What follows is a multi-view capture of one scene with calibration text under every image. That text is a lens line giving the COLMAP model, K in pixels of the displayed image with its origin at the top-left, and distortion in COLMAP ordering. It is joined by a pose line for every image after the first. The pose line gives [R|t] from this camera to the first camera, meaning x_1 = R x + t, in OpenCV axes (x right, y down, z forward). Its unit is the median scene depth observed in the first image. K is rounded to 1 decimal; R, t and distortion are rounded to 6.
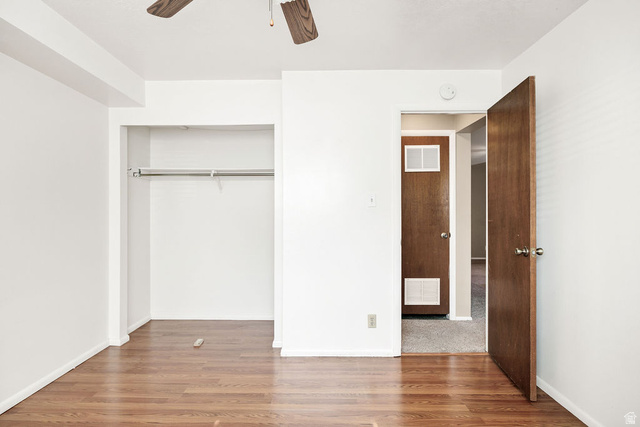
lens RADIAL K [[328.7, 0, 318.0], [0, 328.7, 213.5], [0, 0, 1]] dist [0.001229, 0.000066]
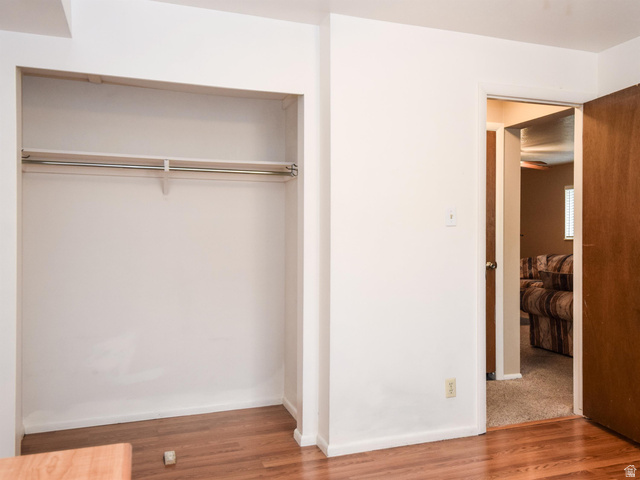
lens RADIAL K [[519.5, 0, 321.5], [0, 519.5, 239.5], [0, 0, 1]] dist [0.034617, -0.005001]
pose [[0.938042, -0.000891, 0.346519, -0.478304], [-0.000775, 0.999989, 0.004668, 0.003451], [-0.346519, -0.004647, 0.938031, 0.047545]]
